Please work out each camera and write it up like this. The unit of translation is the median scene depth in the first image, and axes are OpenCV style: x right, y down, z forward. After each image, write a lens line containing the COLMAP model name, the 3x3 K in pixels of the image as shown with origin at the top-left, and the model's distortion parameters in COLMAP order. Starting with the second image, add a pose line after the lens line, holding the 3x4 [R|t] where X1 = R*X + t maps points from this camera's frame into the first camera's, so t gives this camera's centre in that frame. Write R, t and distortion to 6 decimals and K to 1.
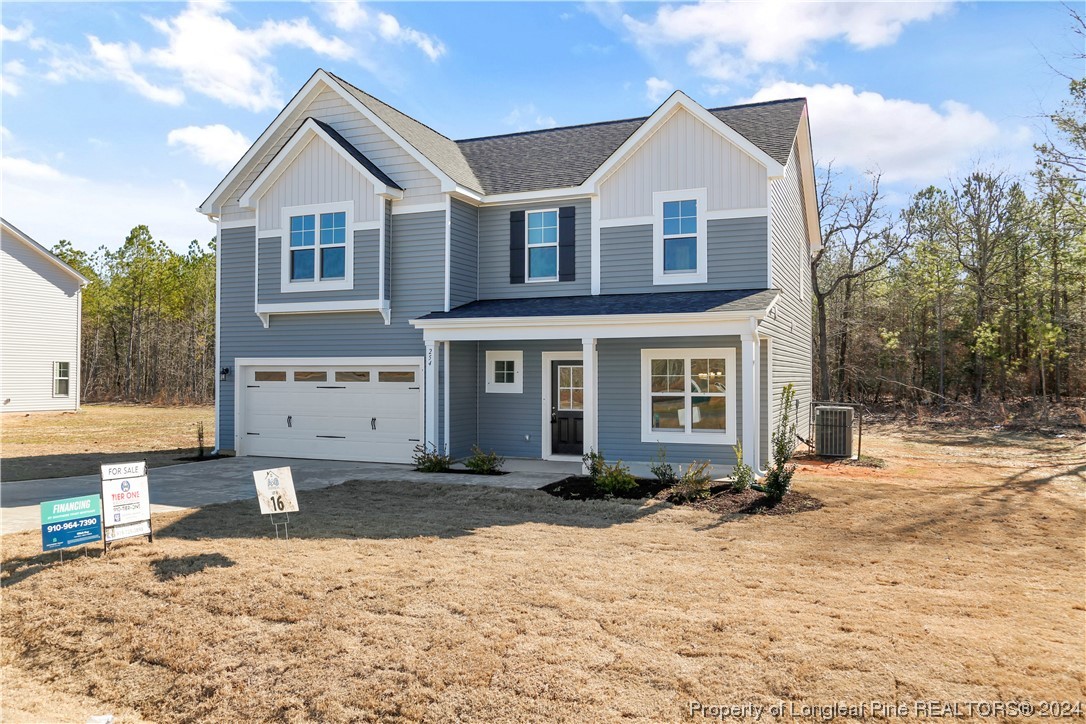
lens RADIAL K [[835.0, 0, 541.1], [0, 835.0, 360.5], [0, 0, 1]] dist [-0.004911, -0.007928]
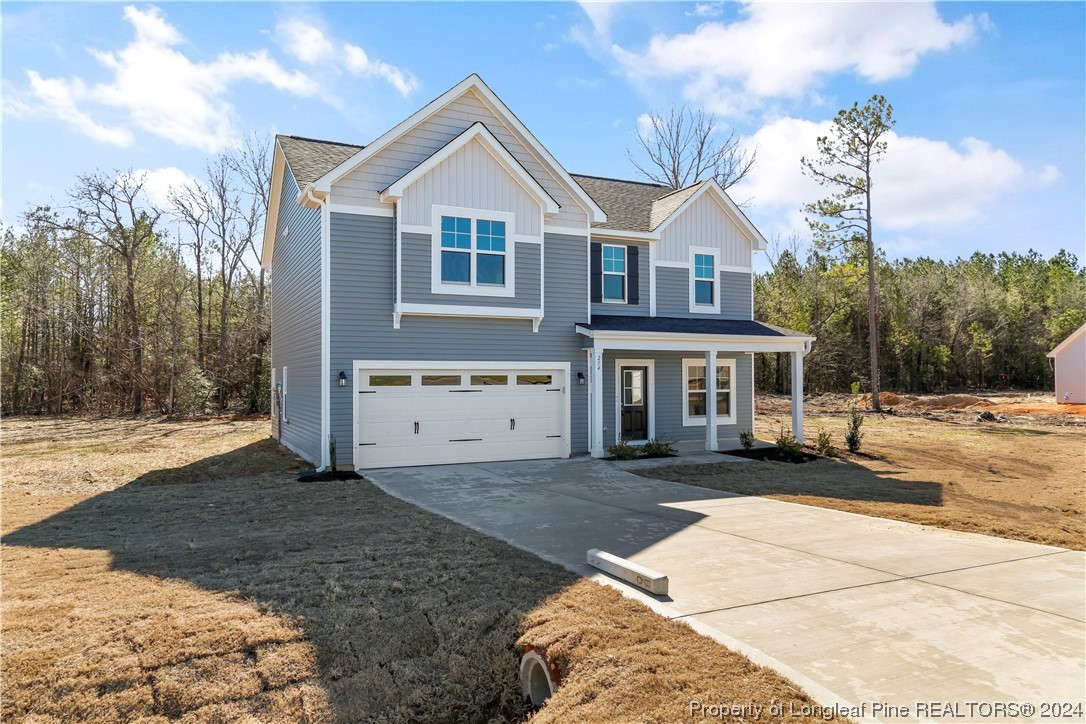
lens RADIAL K [[730.2, 0, 540.8], [0, 730.2, 366.8], [0, 0, 1]] dist [0.016198, -0.002792]
pose [[0.662184, 0.008251, 0.749296, -0.889751], [-0.008489, 0.999958, -0.003509, 0.005603], [-0.749294, -0.004037, 0.662226, 0.362765]]
